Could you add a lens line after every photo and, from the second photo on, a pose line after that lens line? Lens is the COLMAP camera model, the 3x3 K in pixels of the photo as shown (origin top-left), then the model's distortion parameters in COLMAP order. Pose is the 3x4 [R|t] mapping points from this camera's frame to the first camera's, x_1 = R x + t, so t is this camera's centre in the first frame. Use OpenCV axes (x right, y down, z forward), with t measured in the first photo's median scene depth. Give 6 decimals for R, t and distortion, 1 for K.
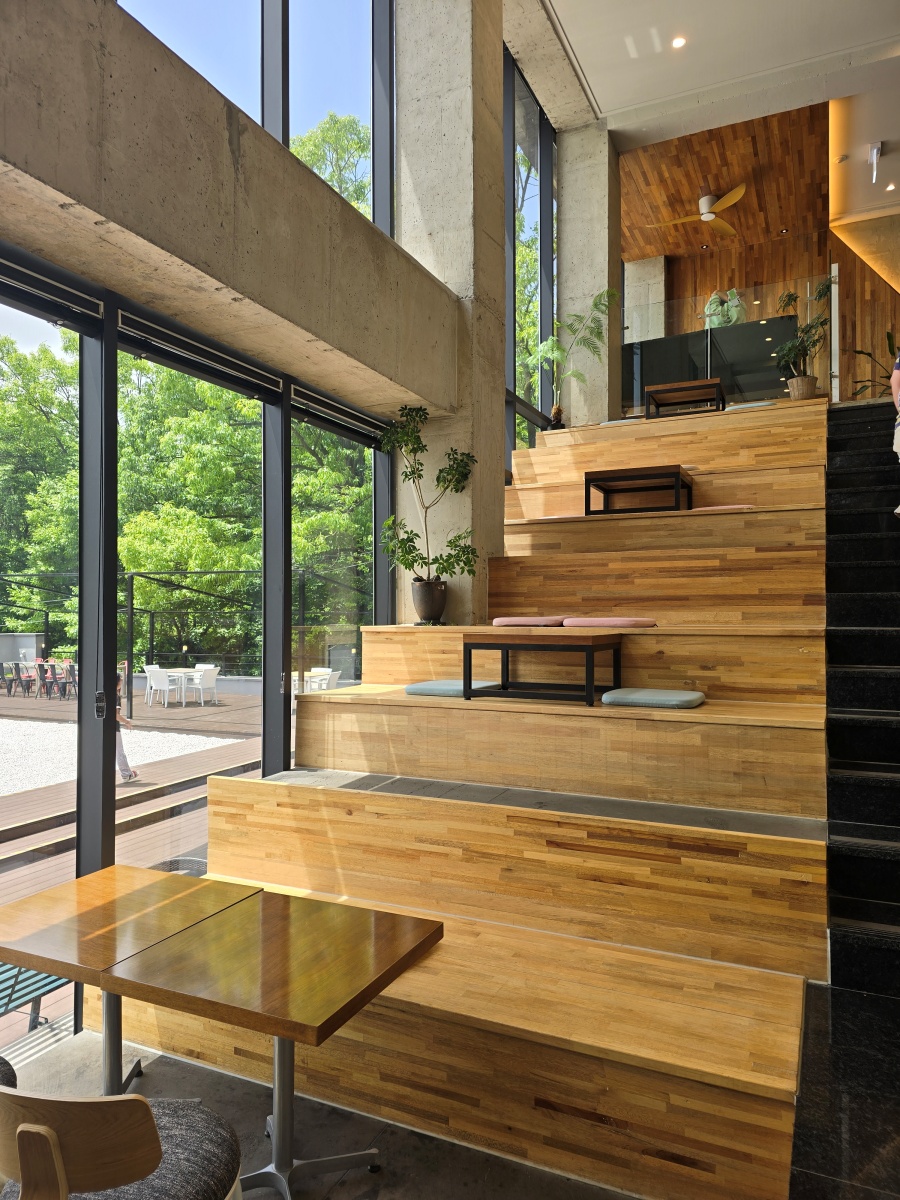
lens RADIAL K [[831.4, 0, 450.0], [0, 831.4, 600.0], [0, 0, 1]] dist [0.069687, 0.001924]
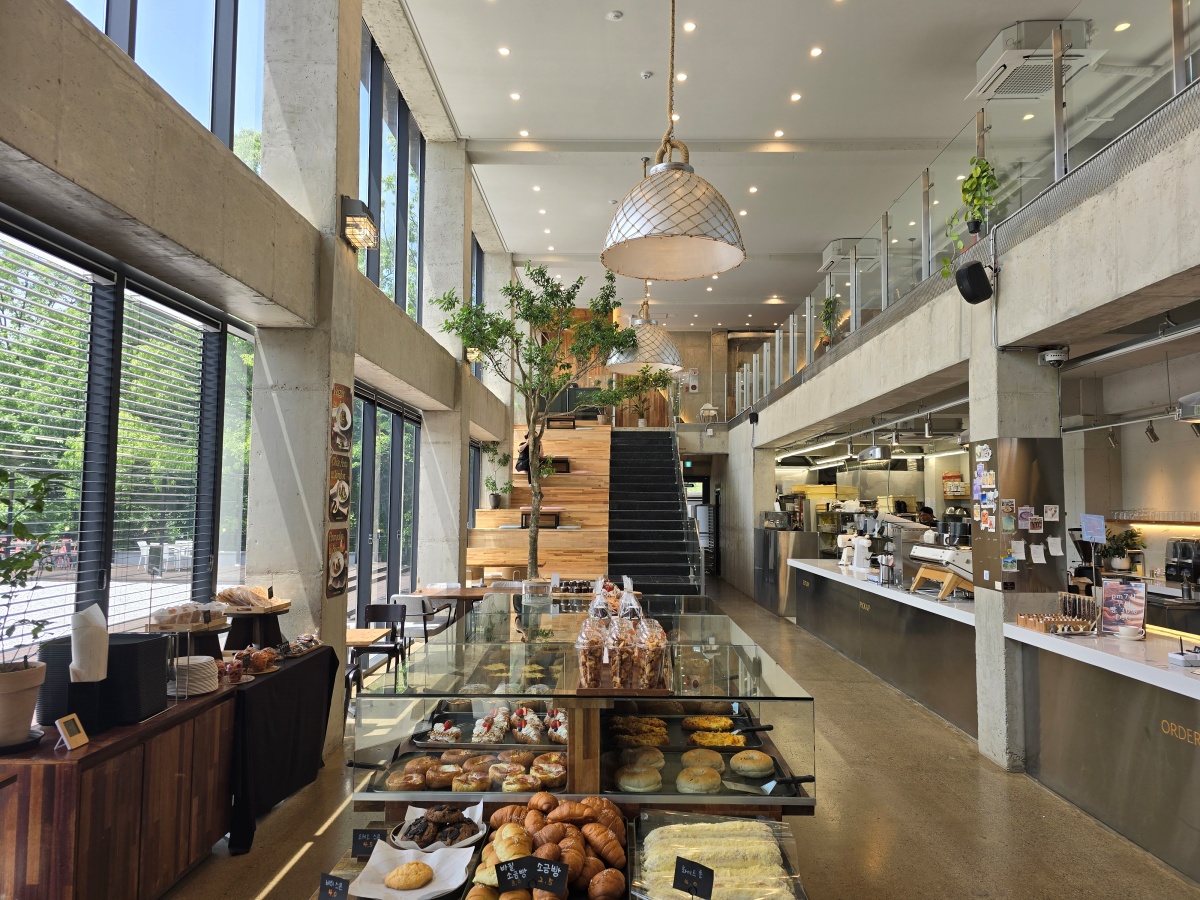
lens RADIAL K [[787.9, 0, 607.4], [0, 787.9, 435.7], [0, 0, 1]] dist [0.045163, -0.054448]
pose [[0.914382, 0.047946, 0.402003, -0.875270], [-0.018331, 0.996847, -0.077197, -0.023904], [-0.404437, 0.063218, 0.912378, -1.968194]]
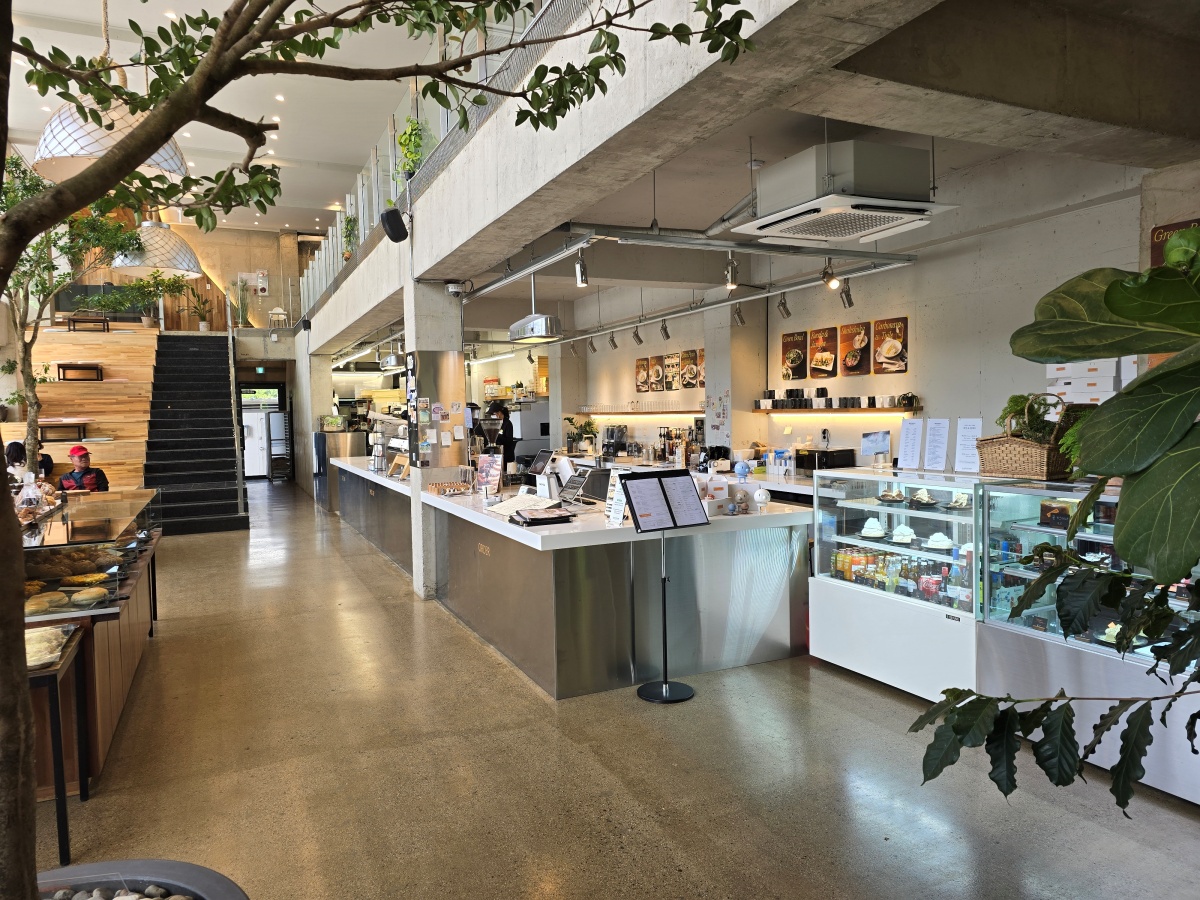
lens RADIAL K [[787.9, 0, 607.4], [0, 787.9, 435.7], [0, 0, 1]] dist [0.045163, -0.054448]
pose [[0.634548, -0.035813, 0.772054, -0.817536], [0.007401, 0.999162, 0.040265, -0.018341], [-0.772848, -0.019836, 0.634281, -2.328041]]
